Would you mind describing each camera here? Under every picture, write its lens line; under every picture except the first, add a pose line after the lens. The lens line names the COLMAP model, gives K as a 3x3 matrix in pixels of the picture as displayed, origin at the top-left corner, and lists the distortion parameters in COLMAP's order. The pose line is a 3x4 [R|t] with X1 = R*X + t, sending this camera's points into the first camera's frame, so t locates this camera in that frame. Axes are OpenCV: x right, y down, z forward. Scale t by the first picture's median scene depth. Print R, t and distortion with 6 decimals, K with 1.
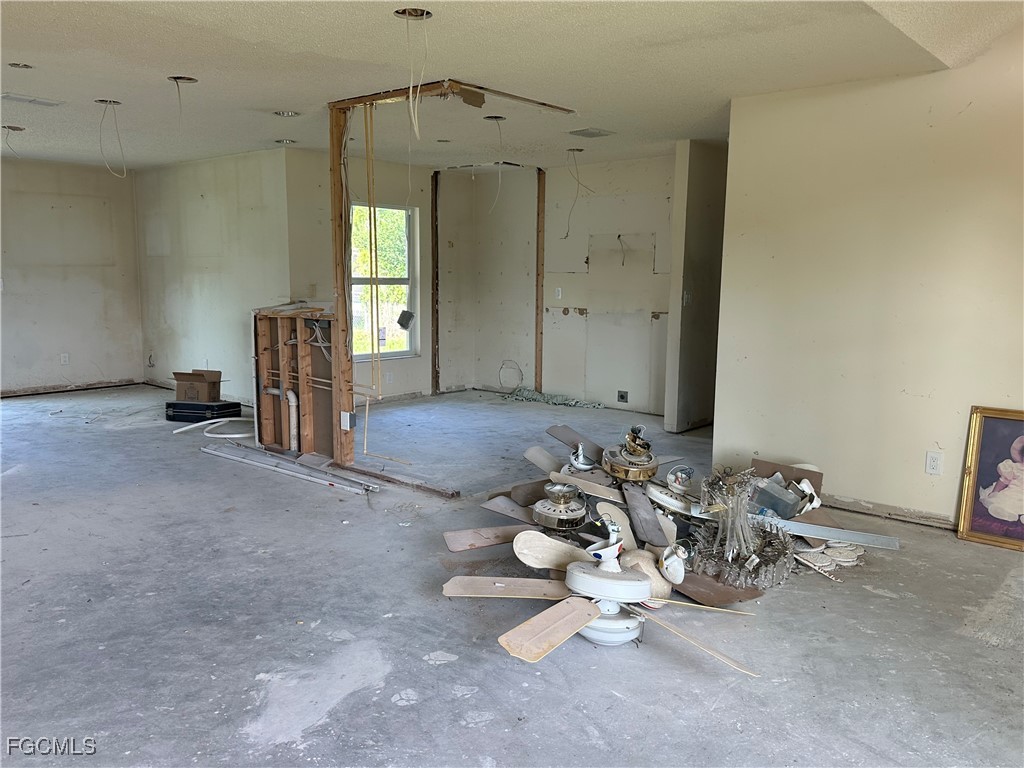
lens RADIAL K [[802.6, 0, 505.0], [0, 802.6, 374.1], [0, 0, 1]] dist [0.099908, -0.142663]
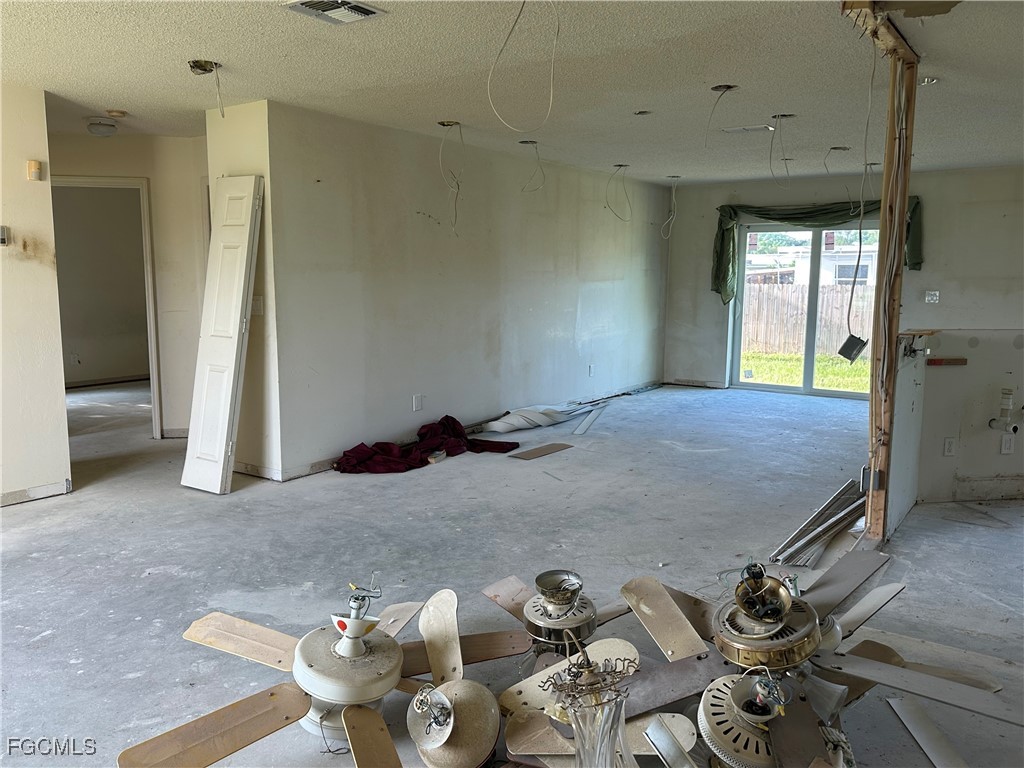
lens RADIAL K [[802.6, 0, 524.1], [0, 802.6, 373.0], [0, 0, 1]] dist [0.099908, -0.142663]
pose [[0.119763, 0.114189, -0.986214, 0.447491], [-0.135148, 0.985992, 0.097751, -0.062601], [0.983561, 0.121578, 0.133517, 0.505294]]
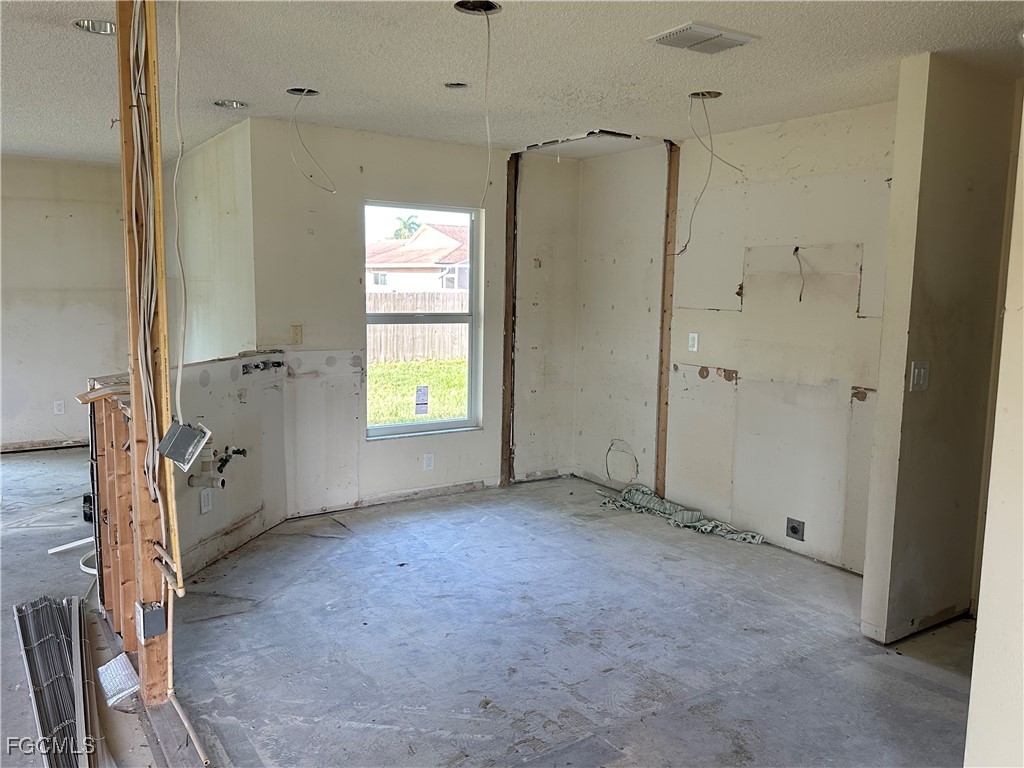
lens RADIAL K [[802.6, 0, 510.1], [0, 802.6, 370.4], [0, 0, 1]] dist [0.099908, -0.142663]
pose [[0.963944, 0.036612, -0.263574, 0.129536], [-0.042361, 0.998972, -0.016161, -0.086739], [0.262712, 0.026744, 0.964504, 0.504355]]
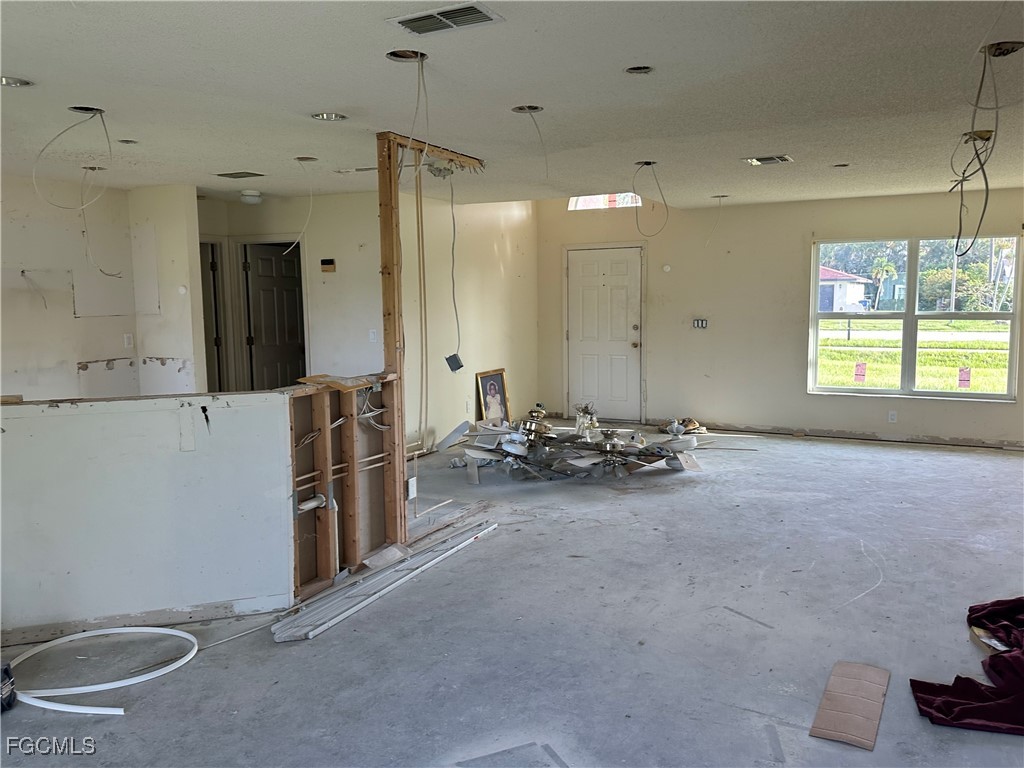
lens RADIAL K [[802.6, 0, 505.1], [0, 802.6, 381.5], [0, 0, 1]] dist [0.099908, -0.142663]
pose [[-0.237693, -0.112015, 0.964860, -0.945313], [0.134089, 0.980034, 0.146810, -0.154693], [-0.962041, 0.164272, -0.217927, 0.949338]]
